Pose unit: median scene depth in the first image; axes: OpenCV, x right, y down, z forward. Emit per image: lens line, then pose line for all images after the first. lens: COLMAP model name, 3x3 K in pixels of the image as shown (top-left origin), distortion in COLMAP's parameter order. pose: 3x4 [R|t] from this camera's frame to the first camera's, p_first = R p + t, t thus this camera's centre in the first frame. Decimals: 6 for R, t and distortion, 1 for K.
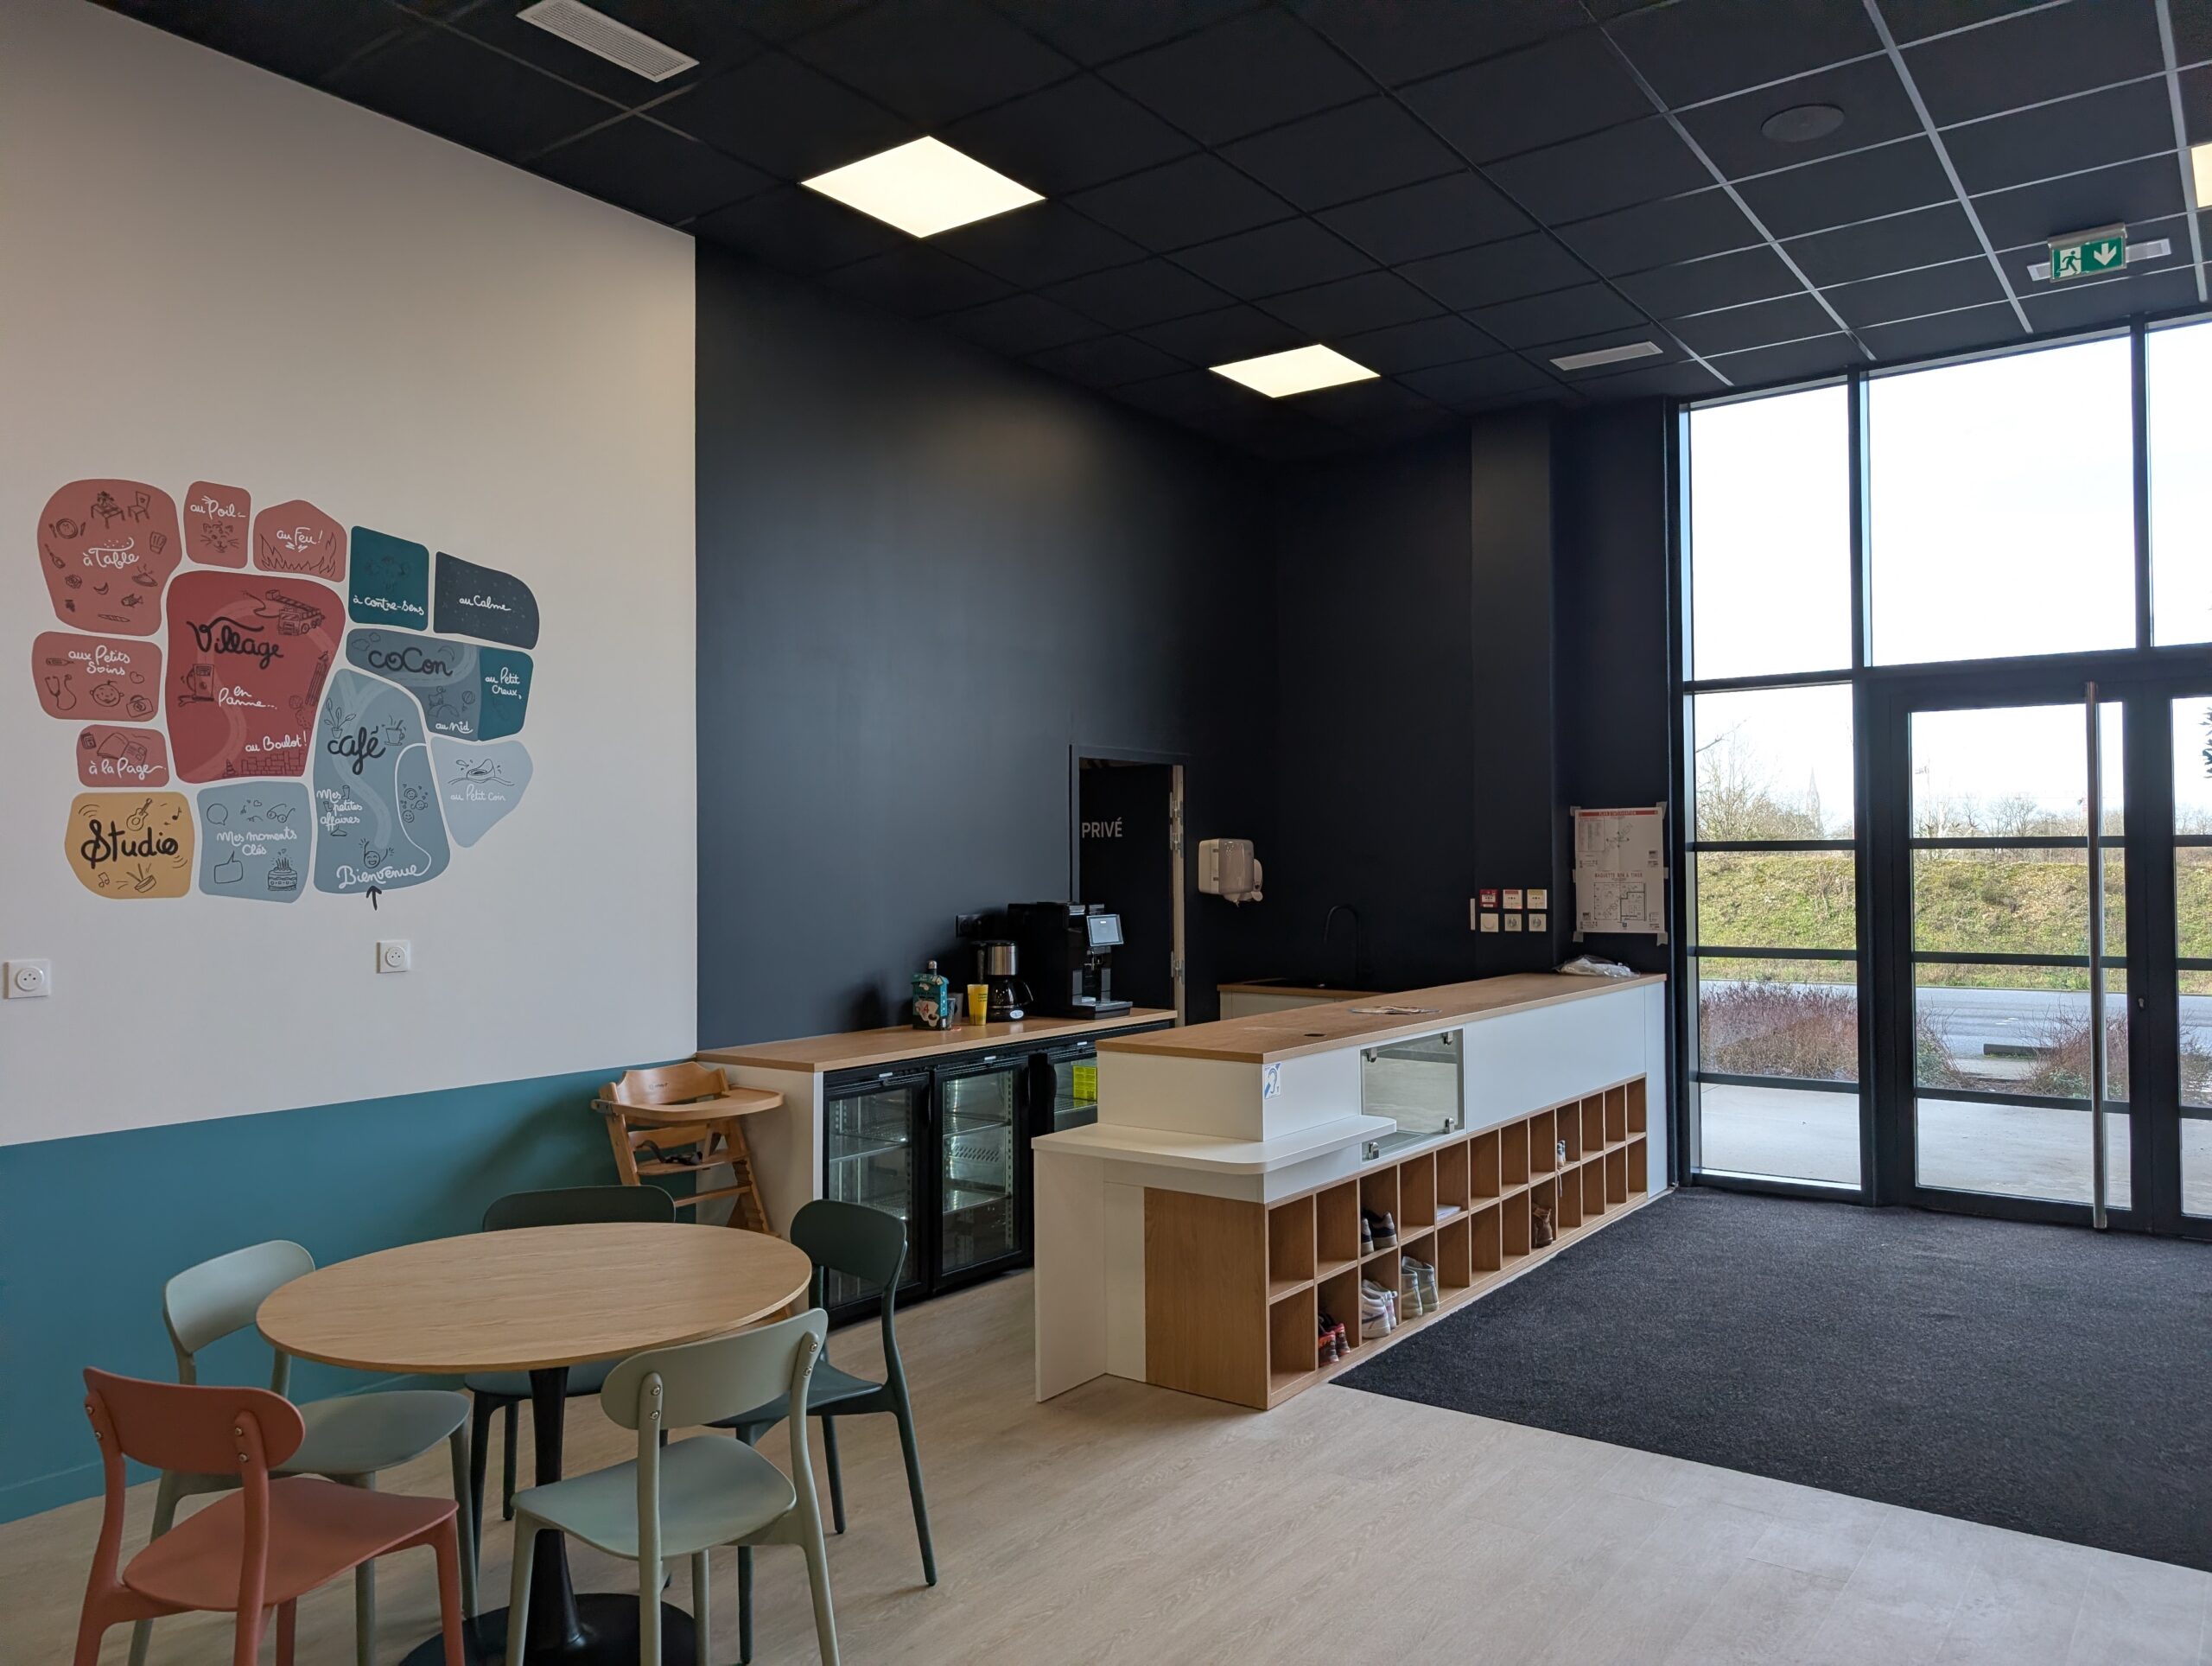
lens RADIAL K [[1581.8, 0, 1109.0], [0, 1581.8, 836.3], [0, 0, 1]] dist [-0.006552, -0.002213]
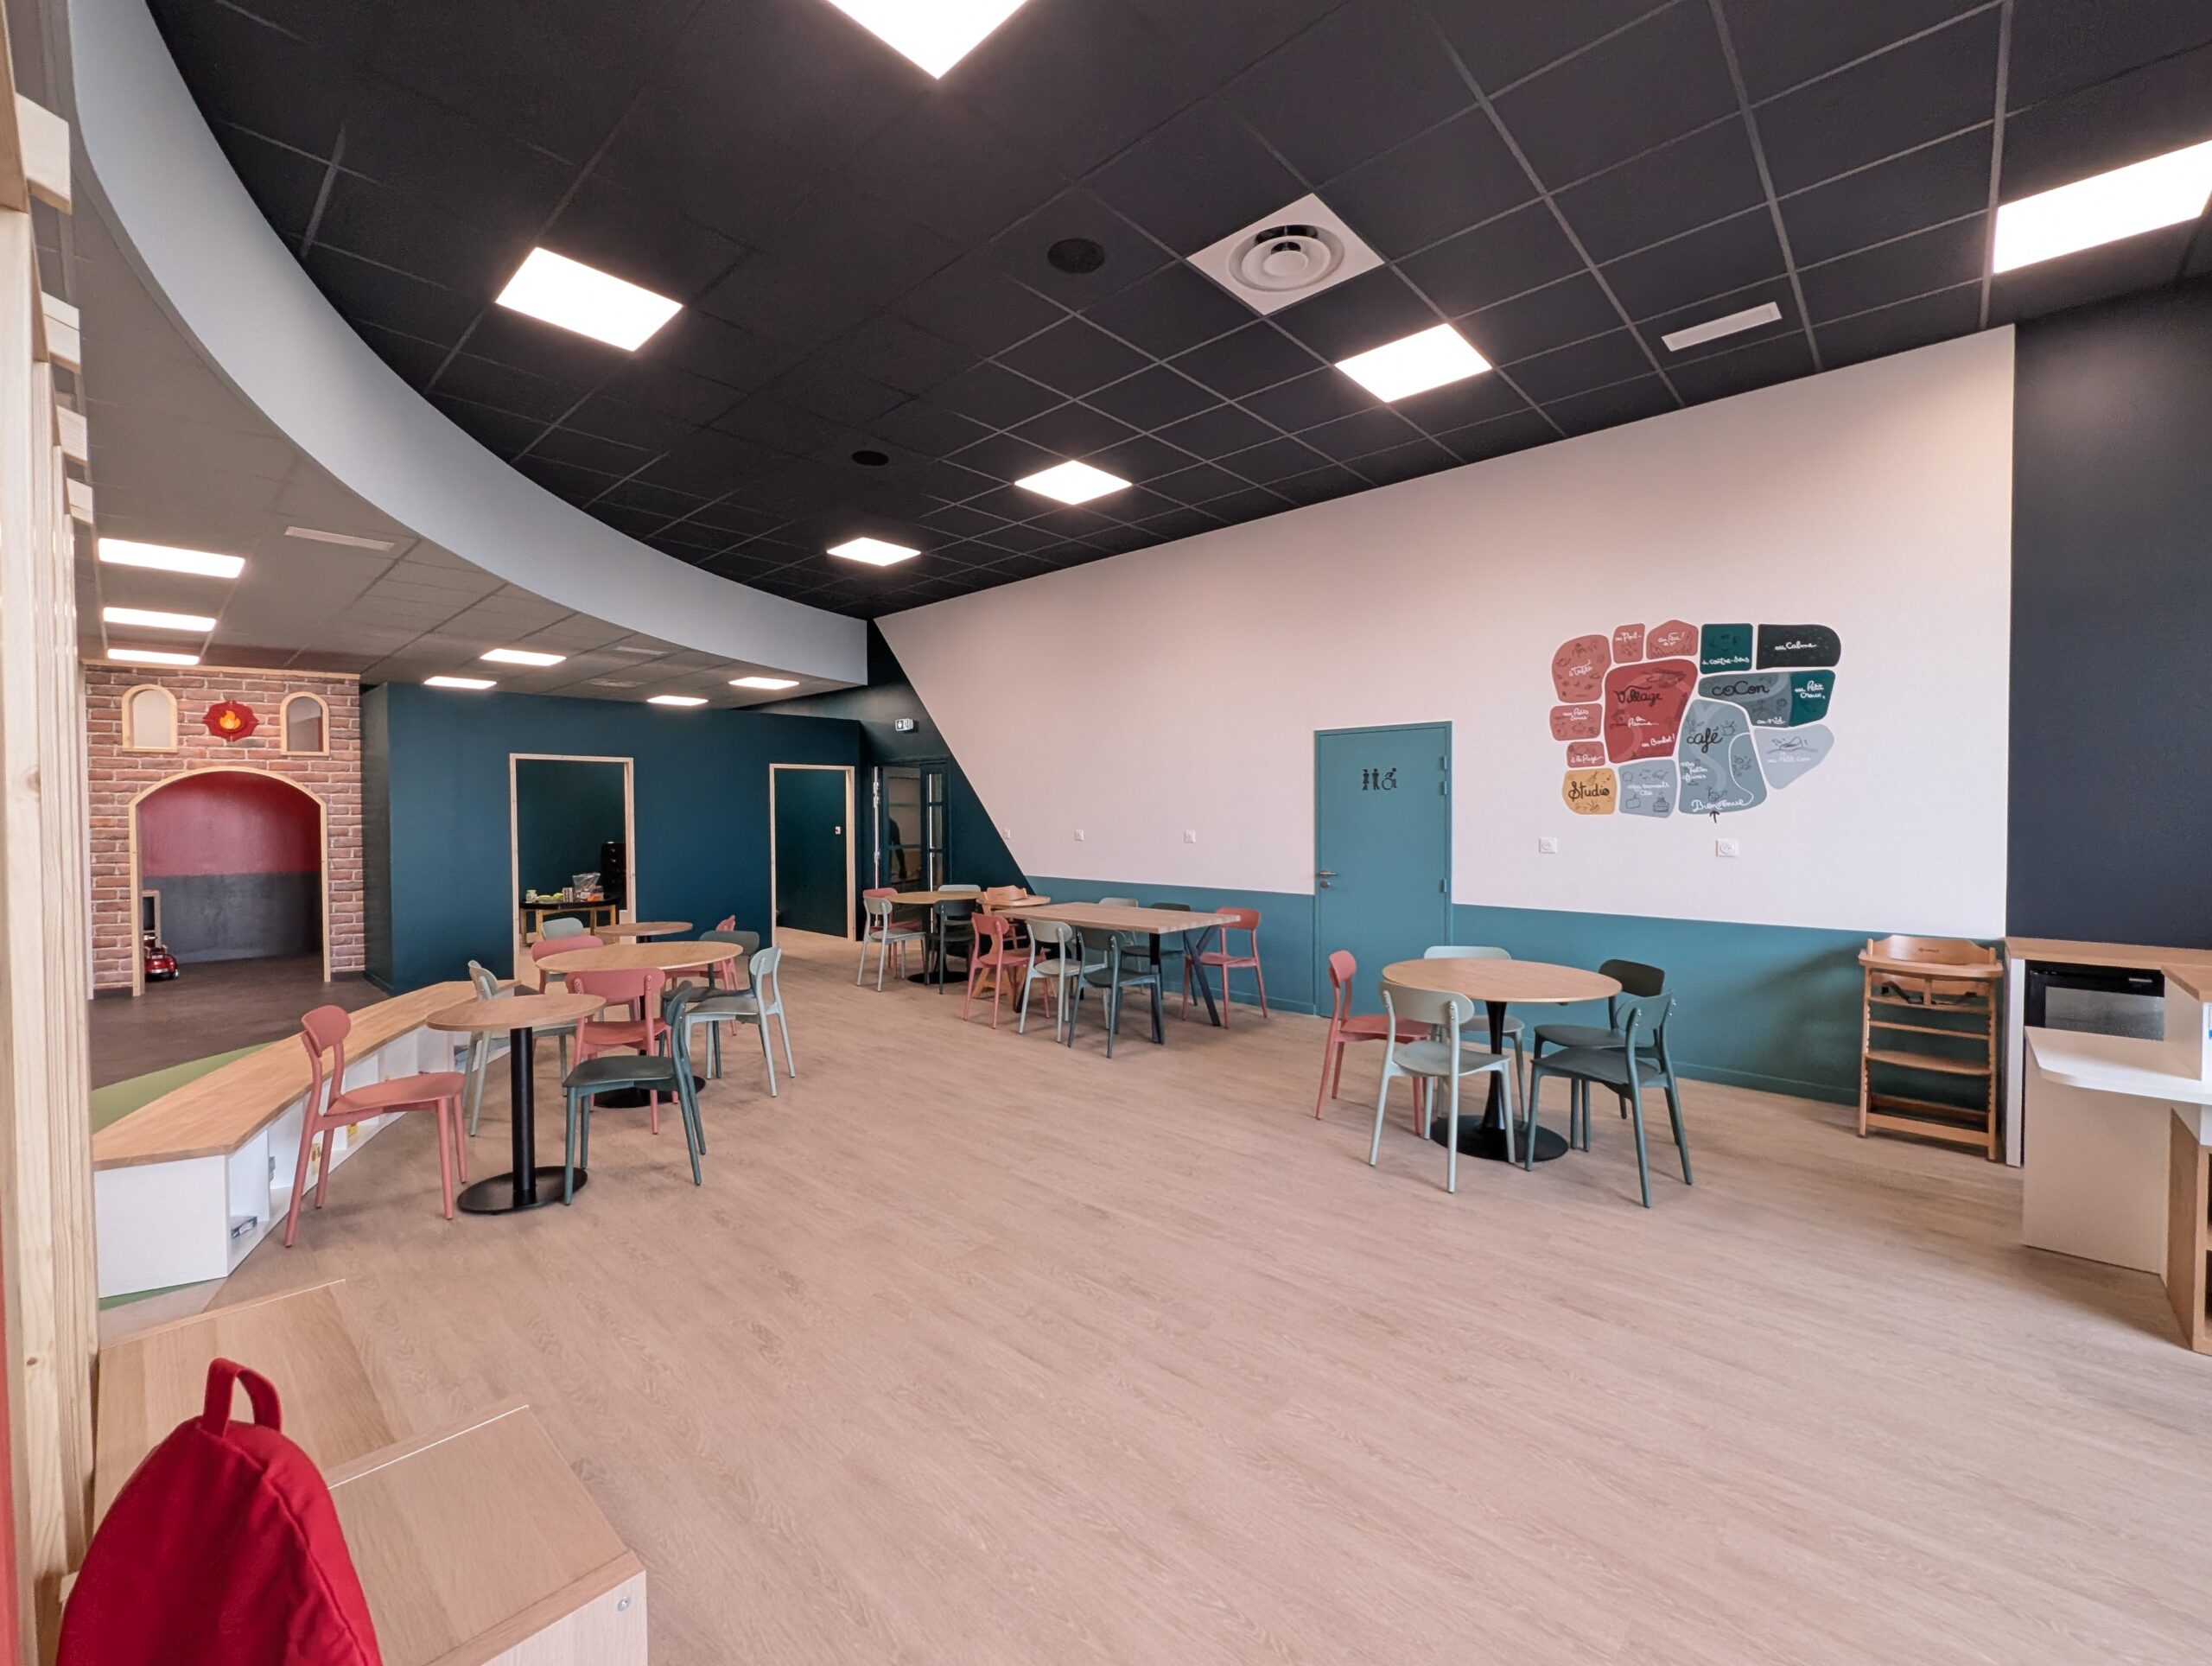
lens RADIAL K [[909.2, 0, 1105.8], [0, 909.2, 825.7], [0, 0, 1]] dist [-0.001161, -0.000075]
pose [[-0.116903, 0.023073, -0.992875, 0.739757], [0.020134, 0.999580, 0.020858, 0.012367], [0.992939, -0.017552, -0.117318, 0.408702]]
